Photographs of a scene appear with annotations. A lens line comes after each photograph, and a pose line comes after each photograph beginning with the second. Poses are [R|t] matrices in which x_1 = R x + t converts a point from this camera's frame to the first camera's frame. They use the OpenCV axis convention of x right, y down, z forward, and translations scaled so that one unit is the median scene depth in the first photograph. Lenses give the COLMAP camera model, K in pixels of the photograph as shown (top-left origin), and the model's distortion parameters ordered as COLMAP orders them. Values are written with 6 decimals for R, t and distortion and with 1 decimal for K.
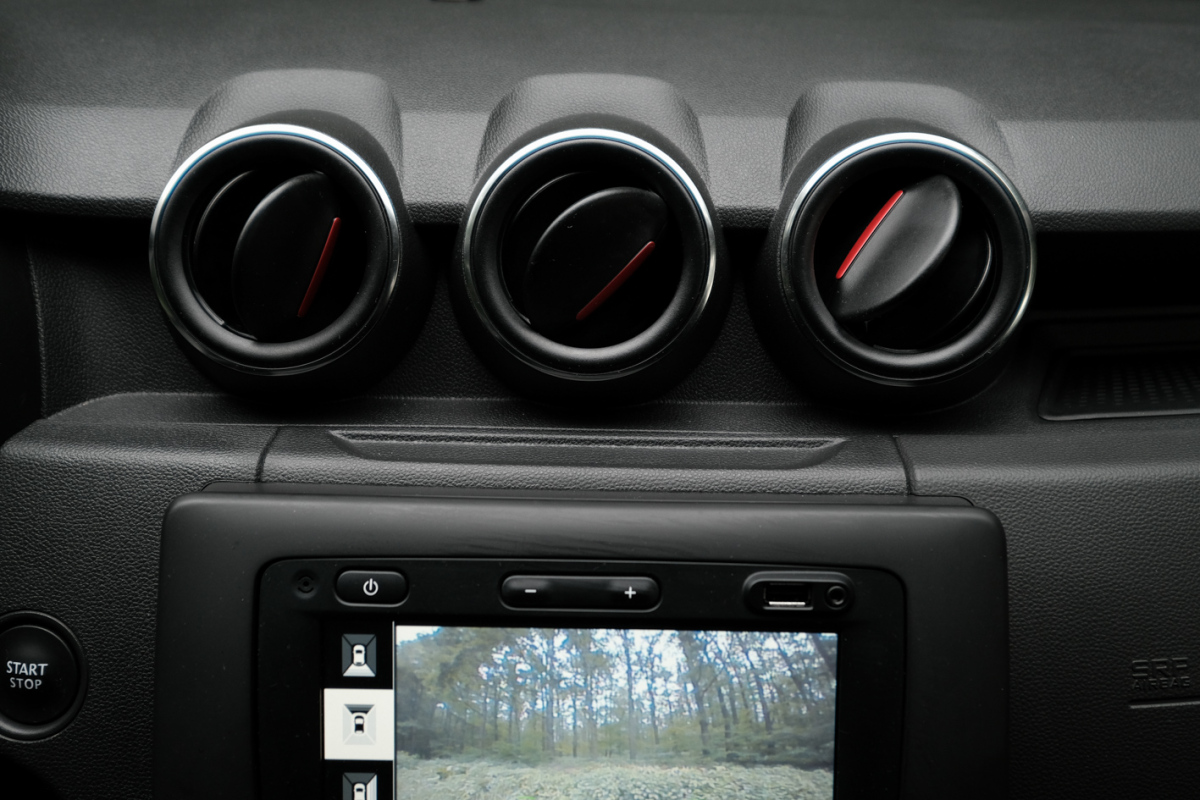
lens RADIAL K [[1222.5, 0, 603.7], [0, 1222.5, 411.2], [0, 0, 1]] dist [0.024819, 0.000000]
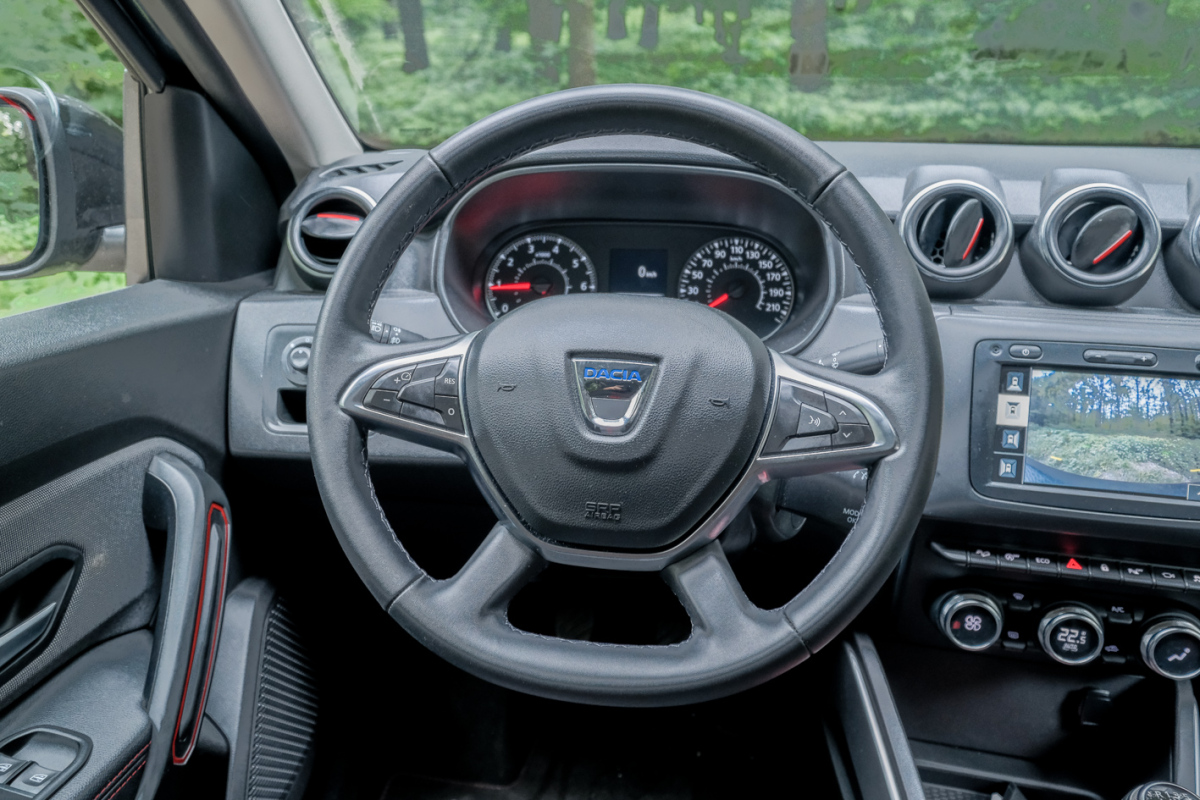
lens RADIAL K [[832.1, 0, 597.2], [0, 832.1, 396.5], [0, 0, 1]] dist [0.004847, -0.003765]
pose [[0.977495, 0.067038, -0.200025, -0.681377], [-0.088141, 0.991223, -0.098530, 0.466394], [0.191664, 0.113943, 0.974824, -0.783037]]
